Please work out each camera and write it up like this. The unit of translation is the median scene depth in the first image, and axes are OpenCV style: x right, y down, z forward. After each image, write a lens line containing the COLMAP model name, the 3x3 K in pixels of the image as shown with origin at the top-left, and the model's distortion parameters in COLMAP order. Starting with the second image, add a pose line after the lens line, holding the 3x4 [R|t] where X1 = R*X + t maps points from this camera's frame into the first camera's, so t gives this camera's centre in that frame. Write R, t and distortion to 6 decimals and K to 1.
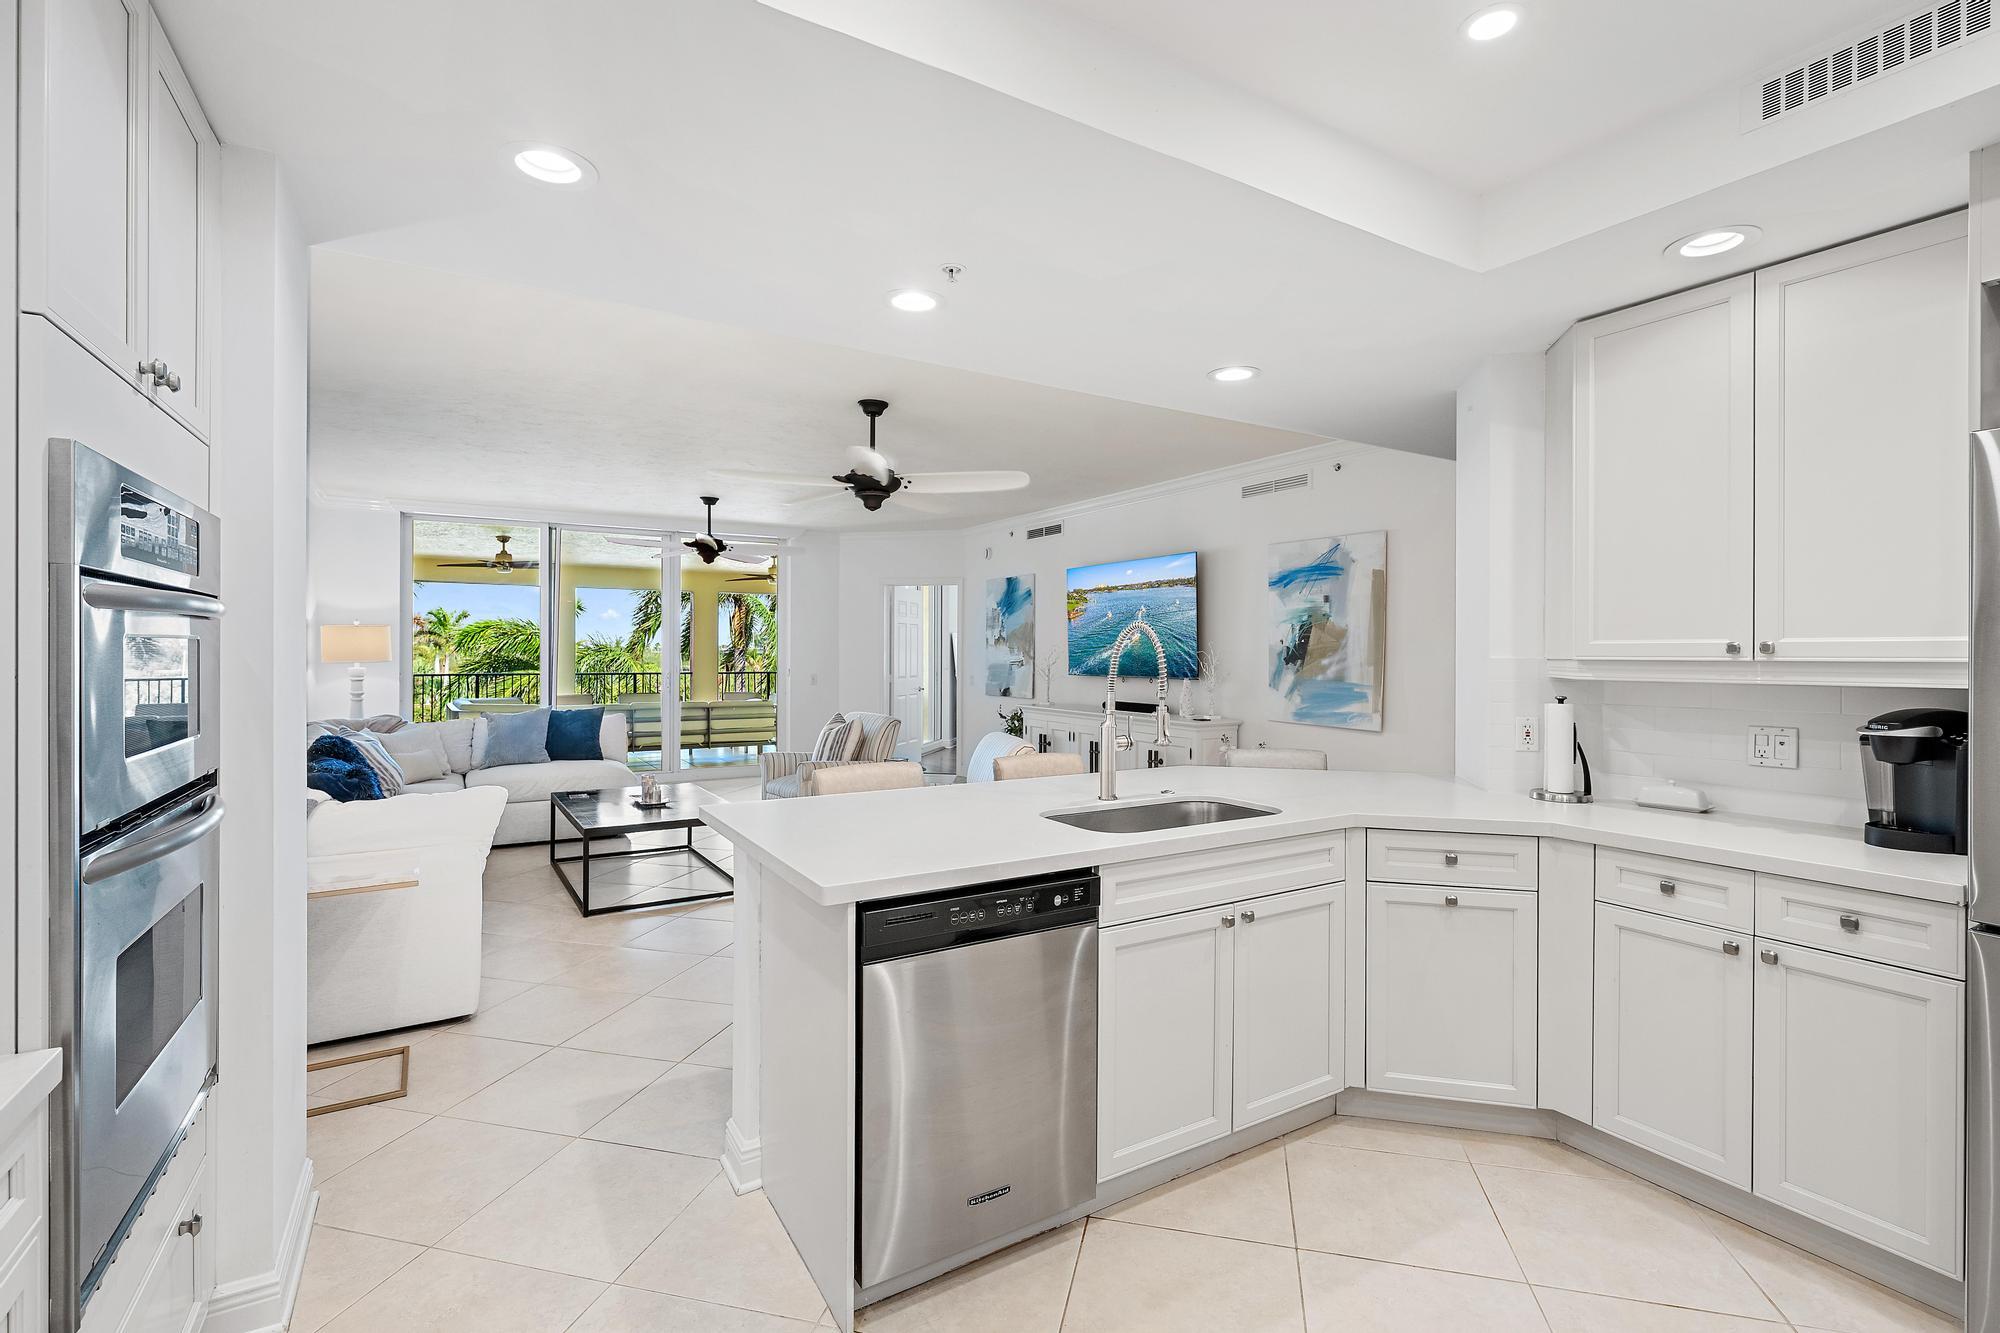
lens RADIAL K [[902.7, 0, 1008.5], [0, 902.7, 652.3], [0, 0, 1]] dist [0.000417, 0.000091]
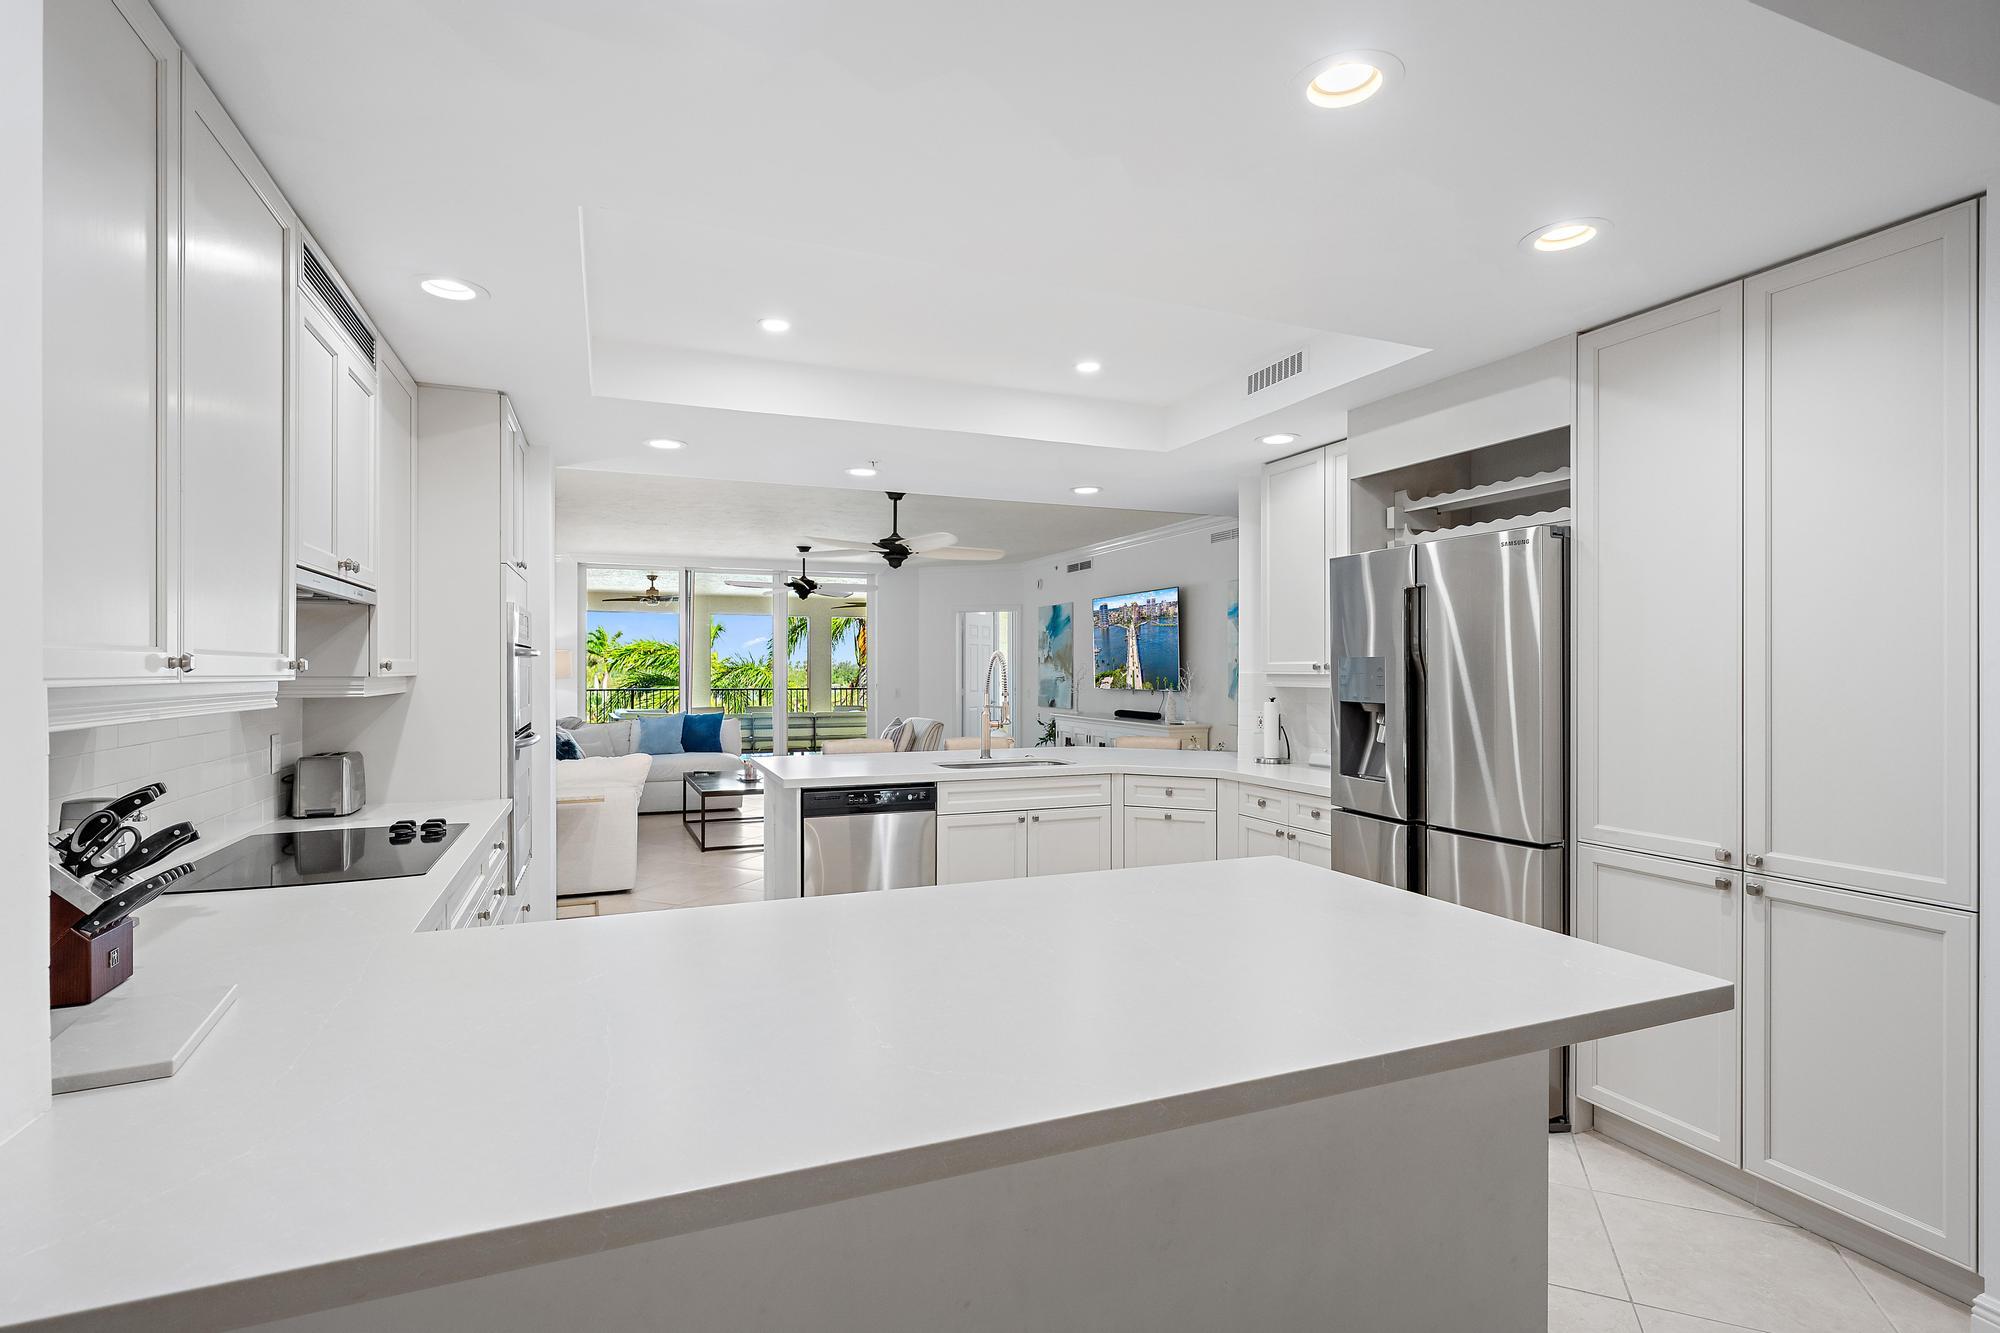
lens RADIAL K [[957.9, 0, 1000.0], [0, 957.9, 666.5], [0, 0, 1]] dist [-0.000475, -0.000028]
pose [[0.986547, -0.002495, -0.163461, 0.178638], [0.001999, 0.999993, -0.003199, -0.000107], [0.163468, 0.002829, 0.986545, -0.309233]]
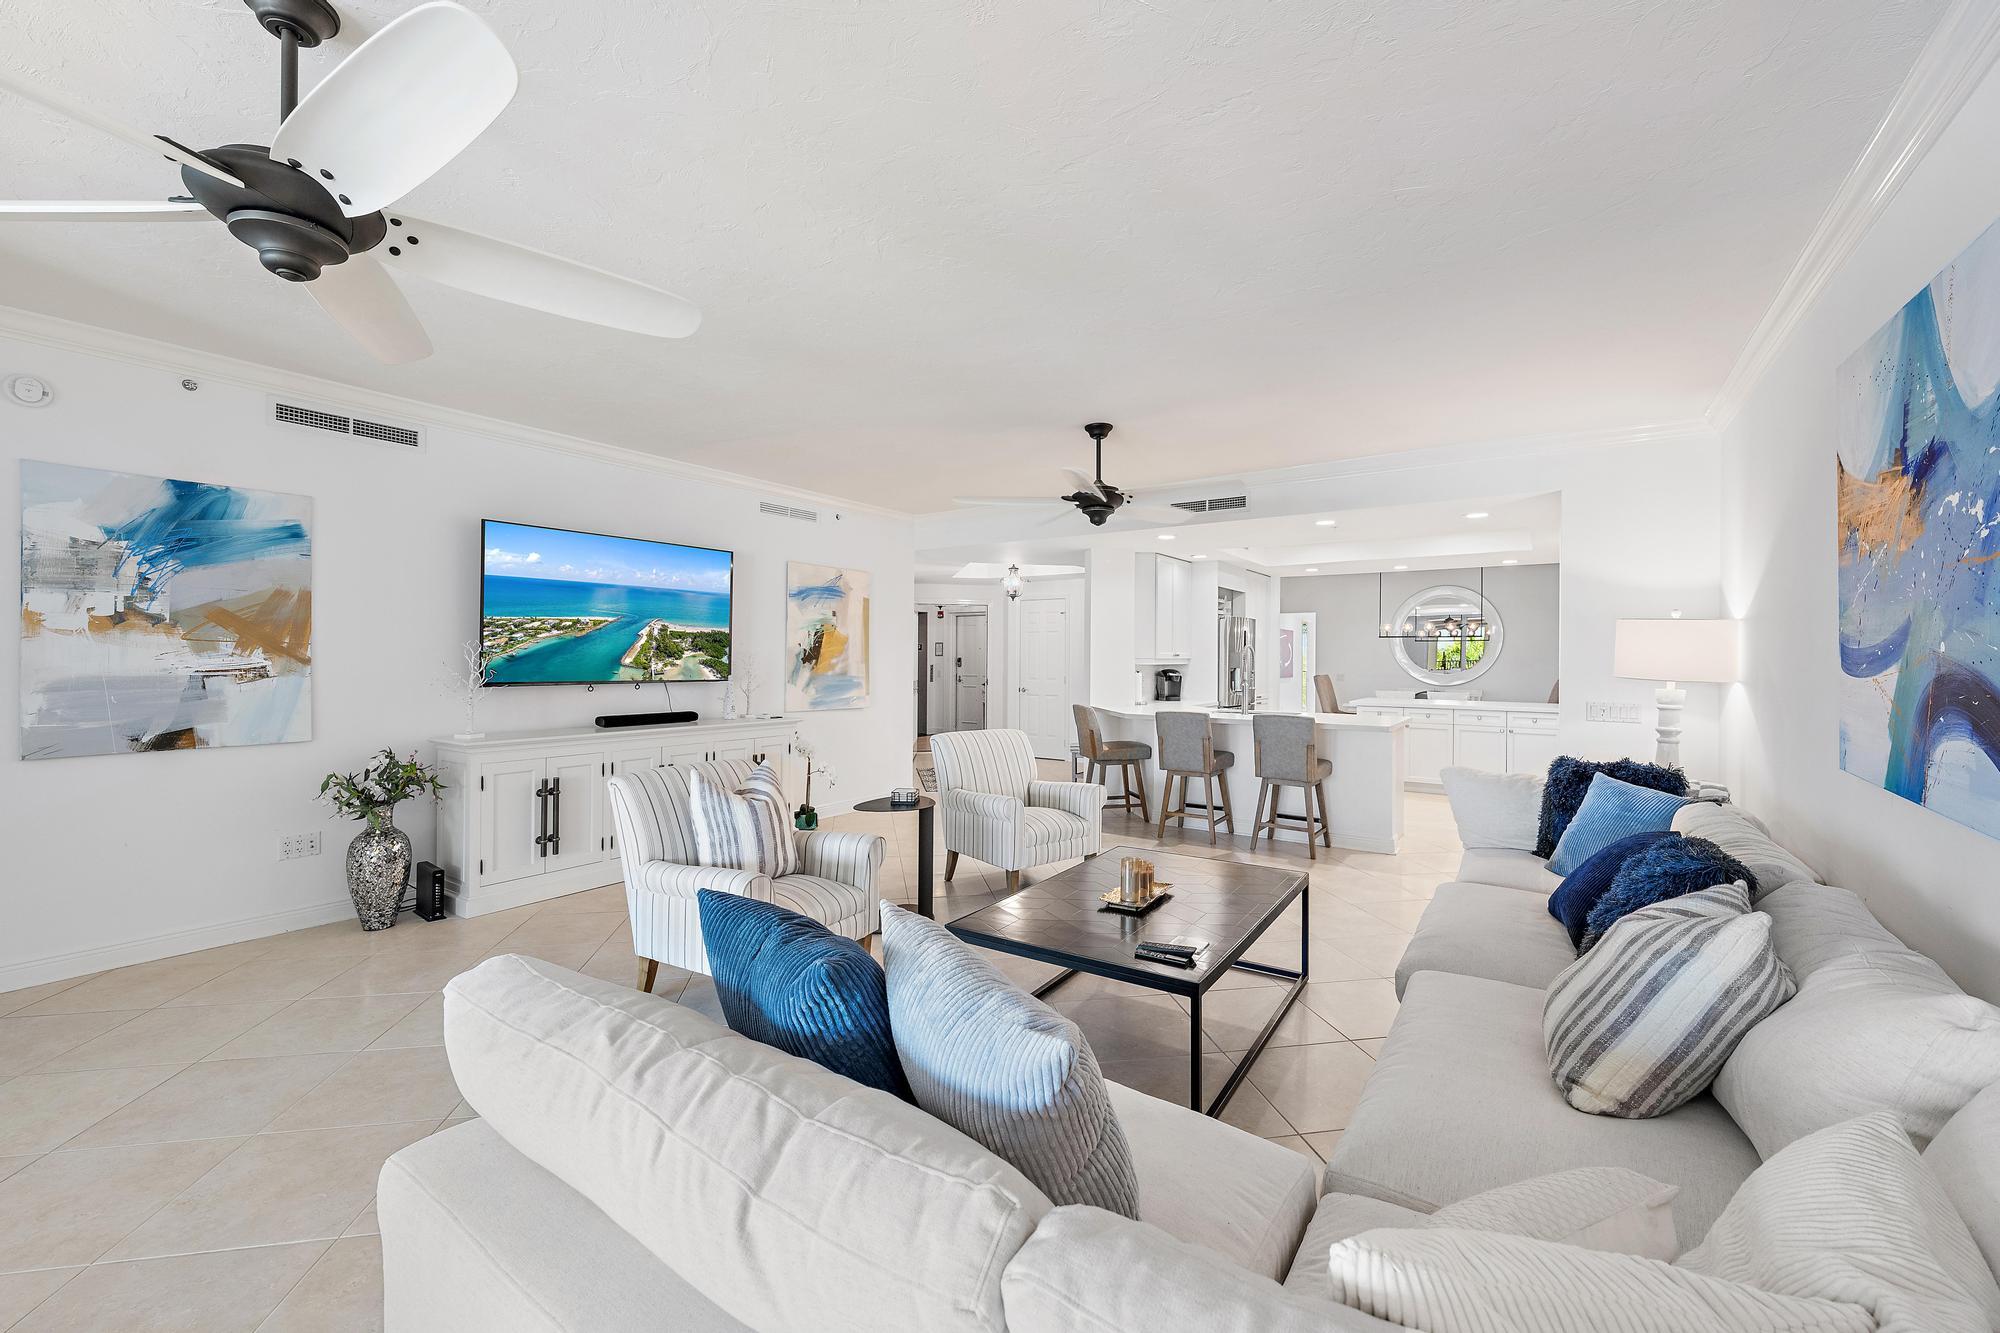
lens RADIAL K [[800.3, 0, 1000.0], [0, 800.3, 666.5], [0, 0, 1]] dist [0.000054, 0.000019]
pose [[-0.405397, -0.010785, 0.914077, -0.700484], [-0.002034, 0.999939, 0.010896, 0.004454], [-0.914139, 0.002558, -0.405394, 1.064350]]
